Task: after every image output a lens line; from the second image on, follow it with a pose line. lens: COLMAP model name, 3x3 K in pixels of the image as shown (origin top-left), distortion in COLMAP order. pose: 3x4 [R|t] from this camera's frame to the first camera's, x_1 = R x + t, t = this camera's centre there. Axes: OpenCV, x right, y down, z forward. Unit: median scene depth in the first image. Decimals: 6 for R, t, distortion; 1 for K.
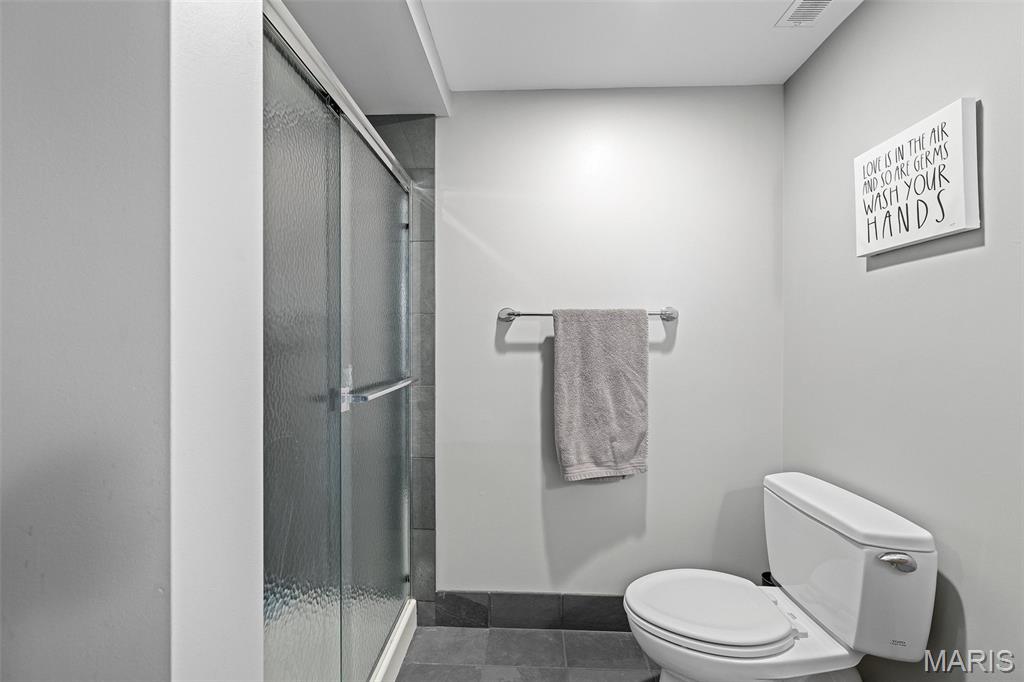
lens RADIAL K [[402.3, 0, 513.2], [0, 402.3, 340.7], [0, 0, 1]] dist [-0.001658, -0.000043]
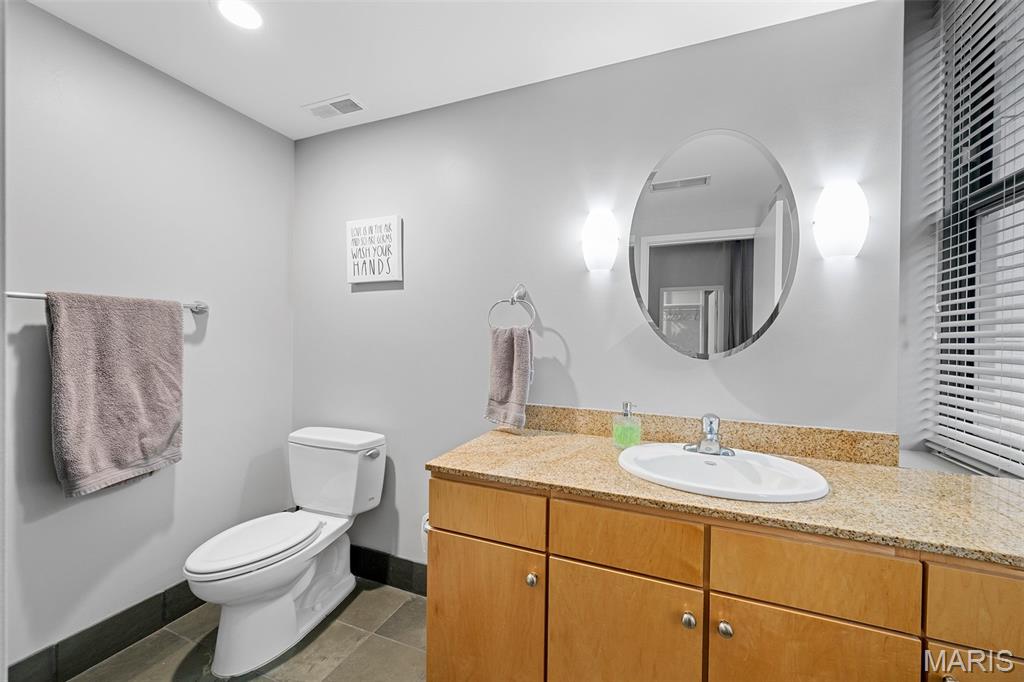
lens RADIAL K [[402.3, 0, 505.4], [0, 402.3, 346.9], [0, 0, 1]] dist [-0.001658, -0.000043]
pose [[0.362904, -0.016466, 0.931681, -0.323936], [-0.009623, 0.999724, 0.021417, 0.006822], [-0.931777, -0.016738, 0.362645, -0.142123]]
